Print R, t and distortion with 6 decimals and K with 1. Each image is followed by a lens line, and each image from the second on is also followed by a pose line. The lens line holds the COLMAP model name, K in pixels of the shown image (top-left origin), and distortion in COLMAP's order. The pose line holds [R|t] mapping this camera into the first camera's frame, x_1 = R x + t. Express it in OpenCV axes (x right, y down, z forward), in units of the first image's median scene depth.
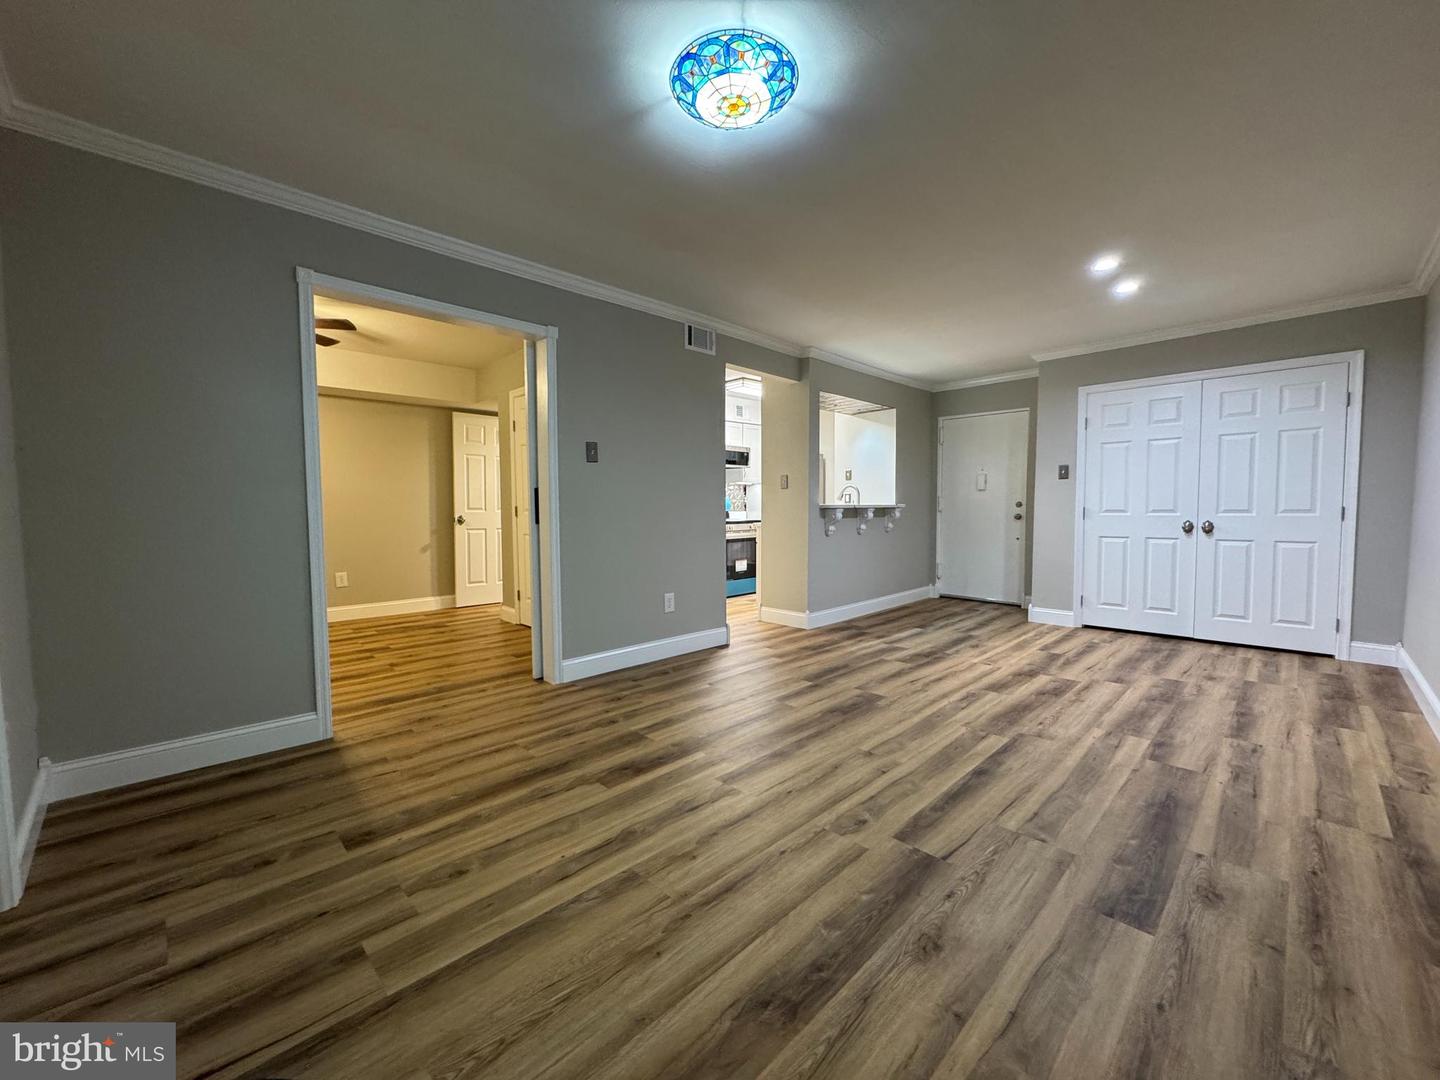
lens RADIAL K [[576.9, 0, 721.5], [0, 576.9, 538.3], [0, 0, 1]] dist [-0.003820, -0.000036]
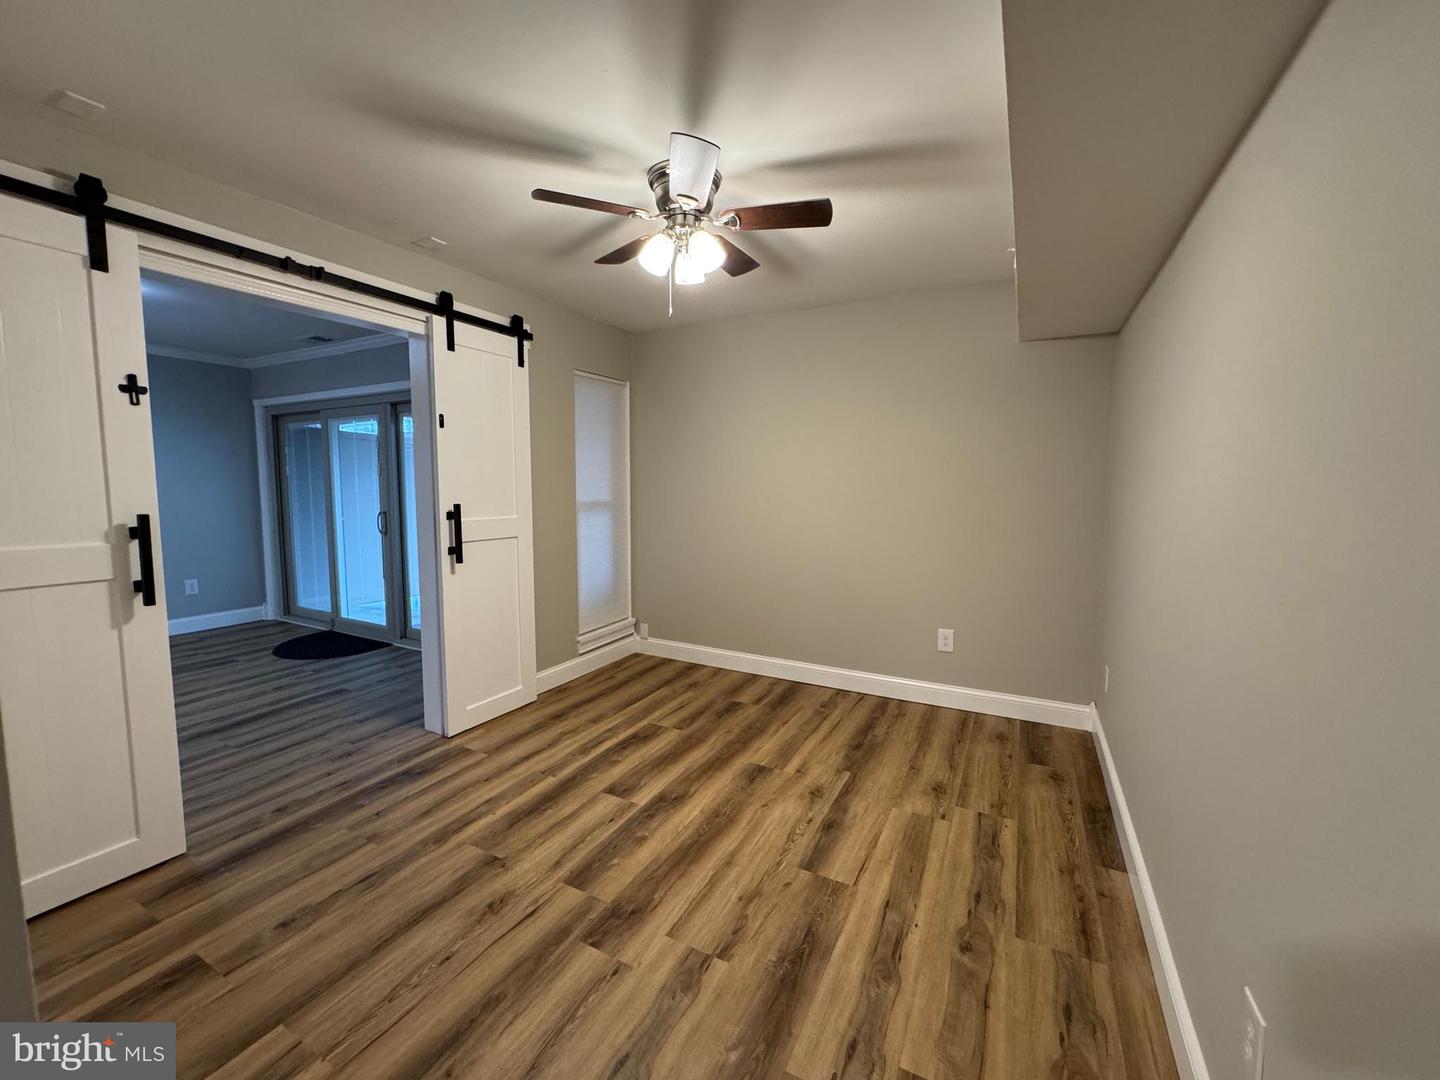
lens RADIAL K [[576.9, 0, 718.6], [0, 576.9, 532.6], [0, 0, 1]] dist [-0.003820, -0.000036]
pose [[-0.955027, 0.027913, -0.295202, -0.845694], [-0.014245, 0.990091, 0.139703, -0.202425], [0.296177, 0.137626, -0.945166, 2.063093]]
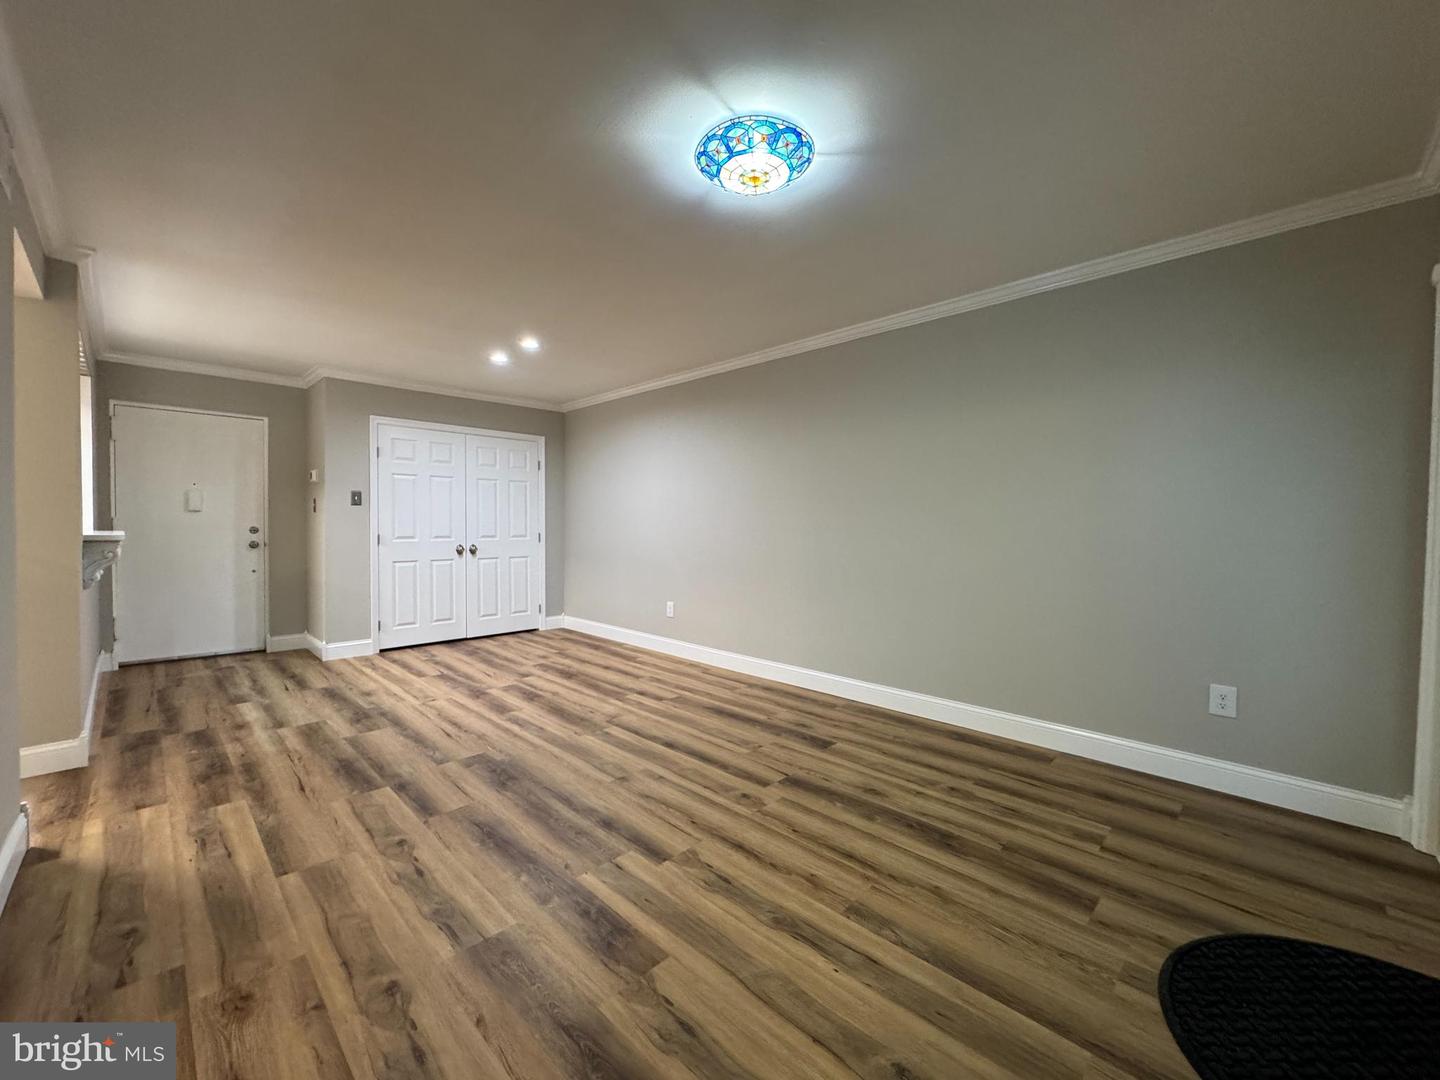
lens RADIAL K [[576.9, 0, 717.2], [0, 576.9, 538.6], [0, 0, 1]] dist [-0.003820, -0.000036]
pose [[-0.010132, -0.018919, 0.999770, -0.679582], [0.046889, 0.998712, 0.019374, -0.064847], [-0.998849, 0.047075, -0.009232, 0.707532]]
